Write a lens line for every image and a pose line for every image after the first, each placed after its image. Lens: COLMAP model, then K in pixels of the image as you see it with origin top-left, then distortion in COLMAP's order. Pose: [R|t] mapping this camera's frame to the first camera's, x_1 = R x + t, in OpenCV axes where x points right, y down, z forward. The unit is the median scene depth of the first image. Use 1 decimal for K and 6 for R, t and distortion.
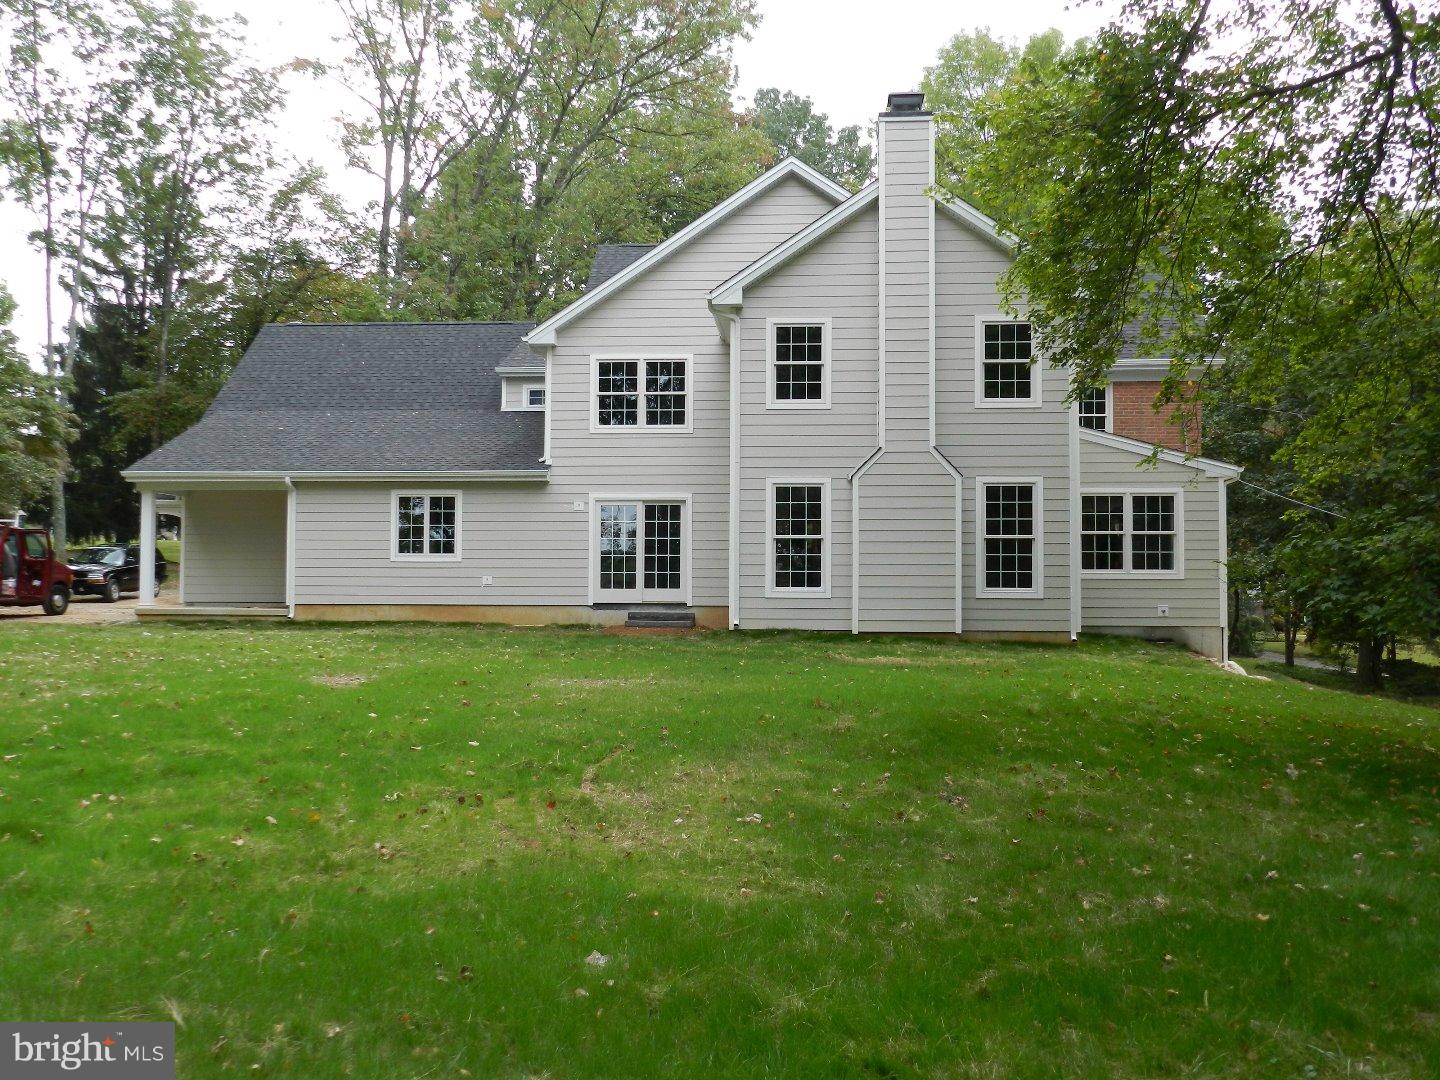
lens RADIAL K [[1356.8, 0, 720.6], [0, 1356.8, 540.8], [0, 0, 1]] dist [0.002510, 0.000000]
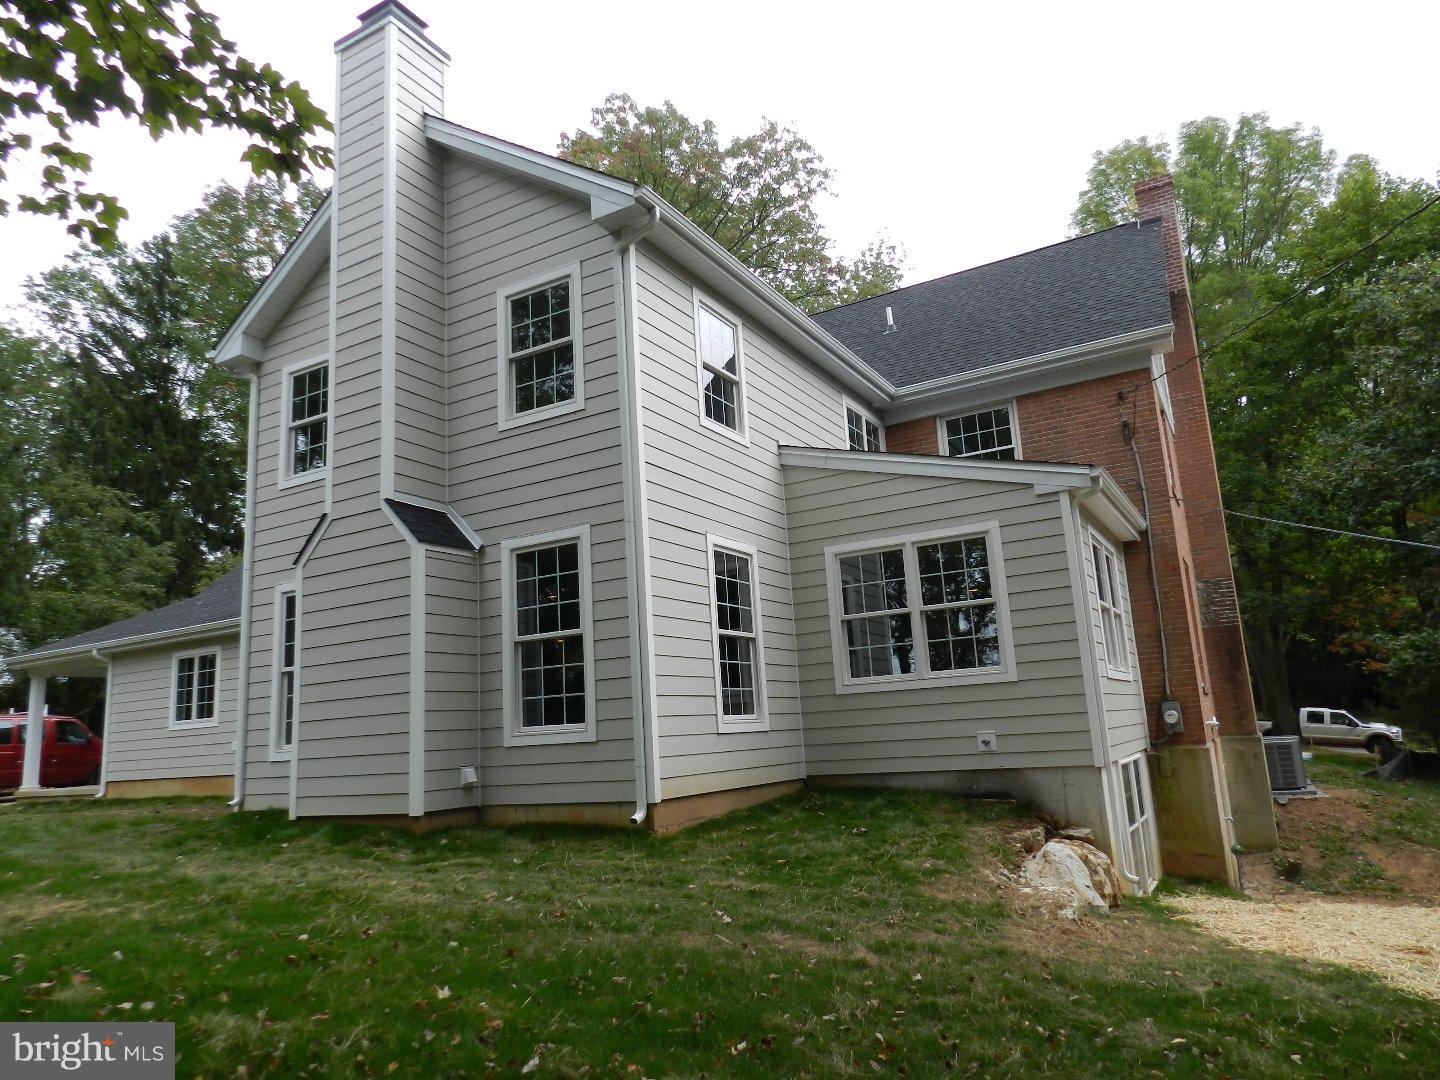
lens RADIAL K [[968.2, 0, 719.4], [0, 968.2, 542.2], [0, 0, 1]] dist [0.006166, -0.000162]
pose [[0.897725, -0.140362, -0.417598, 0.403146], [0.077540, 0.983432, -0.163859, 0.027631], [0.433679, 0.114720, 0.893735, 0.583853]]
